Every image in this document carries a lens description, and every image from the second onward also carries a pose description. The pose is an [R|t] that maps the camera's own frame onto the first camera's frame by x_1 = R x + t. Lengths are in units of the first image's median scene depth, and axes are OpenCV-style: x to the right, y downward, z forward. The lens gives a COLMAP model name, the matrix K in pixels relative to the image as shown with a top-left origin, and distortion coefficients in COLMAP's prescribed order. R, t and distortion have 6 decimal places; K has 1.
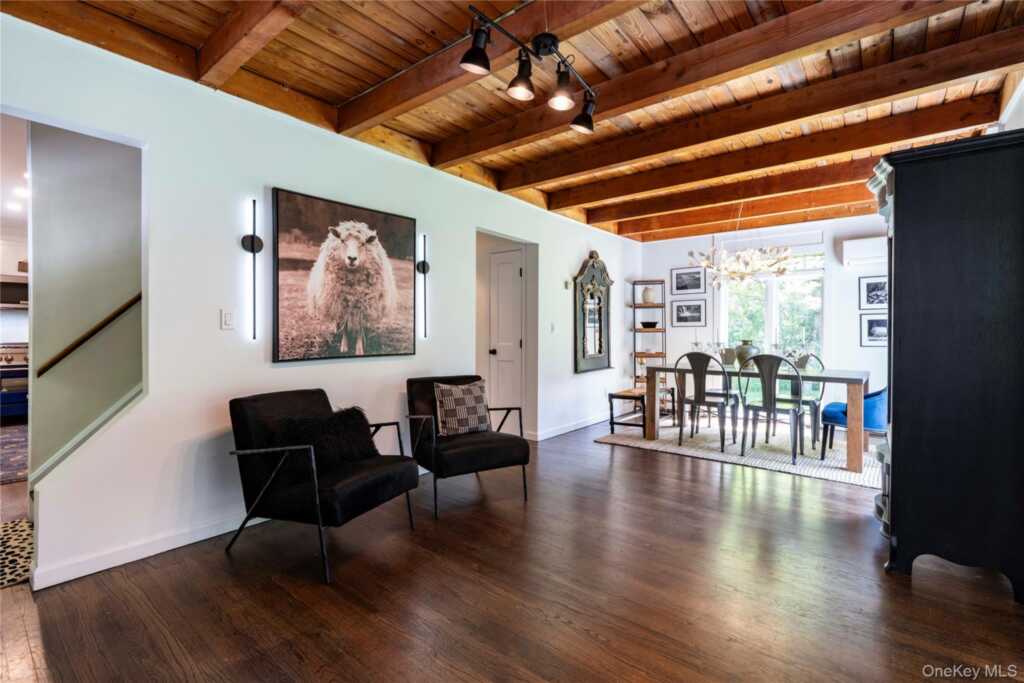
lens RADIAL K [[466.9, 0, 514.3], [0, 466.9, 331.7], [0, 0, 1]] dist [0.009681, 0.000442]
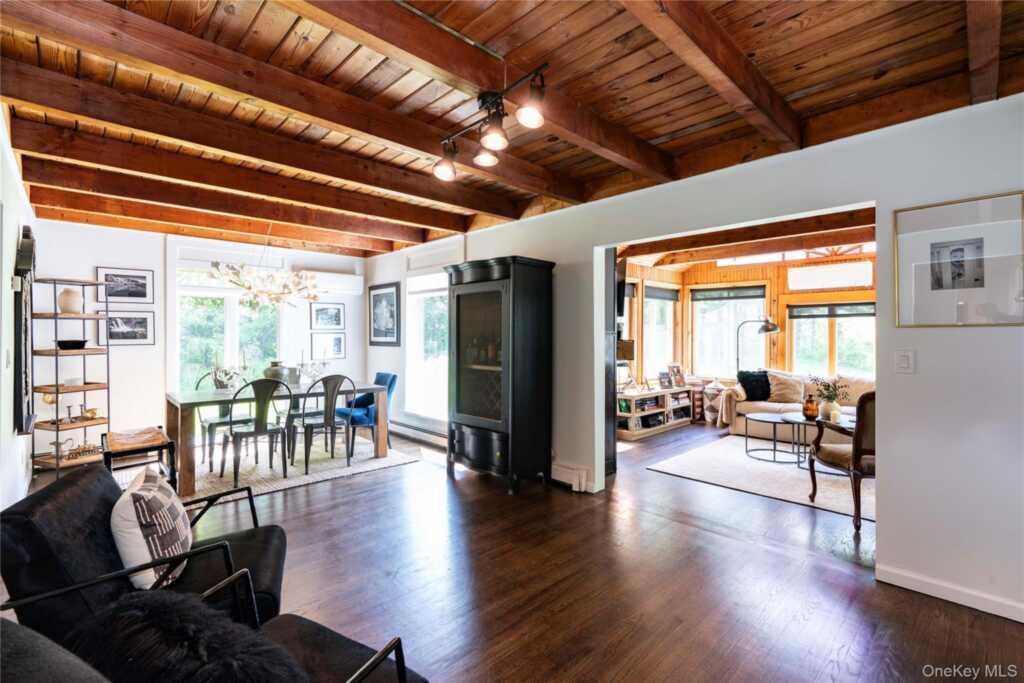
lens RADIAL K [[466.9, 0, 514.3], [0, 466.9, 331.7], [0, 0, 1]] dist [0.009681, 0.000442]
pose [[0.135569, 0.003299, 0.990762, -0.325210], [0.001788, 0.999992, -0.003575, -0.030703], [-0.990766, 0.002257, 0.135562, 0.272042]]
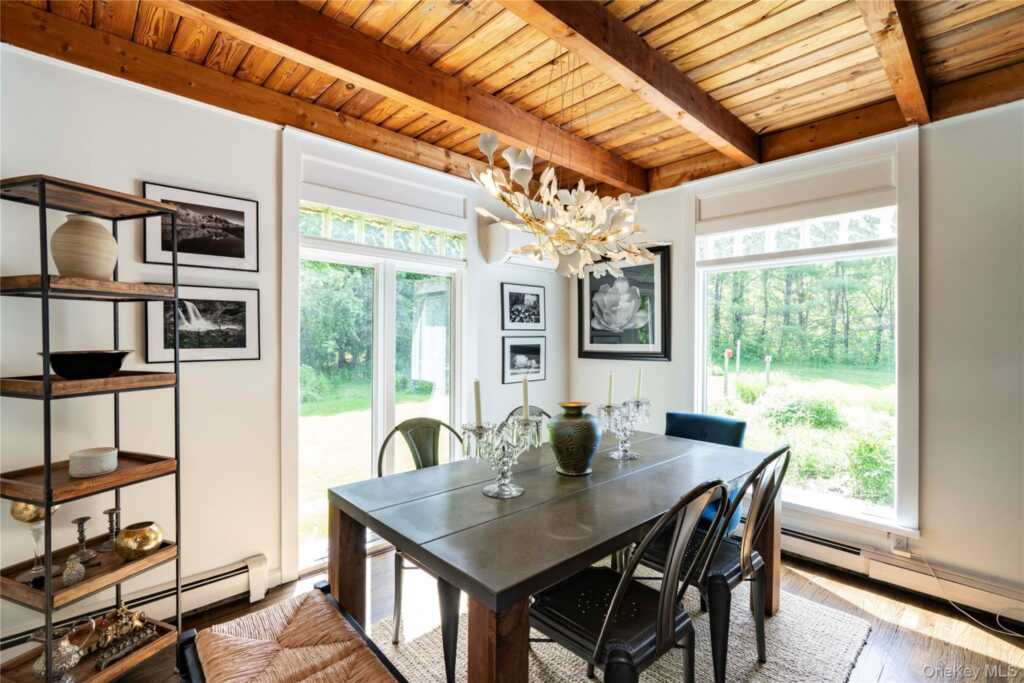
lens RADIAL K [[469.7, 0, 526.9], [0, 469.7, 337.3], [0, 0, 1]] dist [-0.000779, 0.000174]
pose [[0.124778, 0.002814, 0.992181, 0.056494], [-0.001907, 0.999995, -0.002596, -0.029682], [-0.992183, -0.001568, 0.124782, 0.751324]]
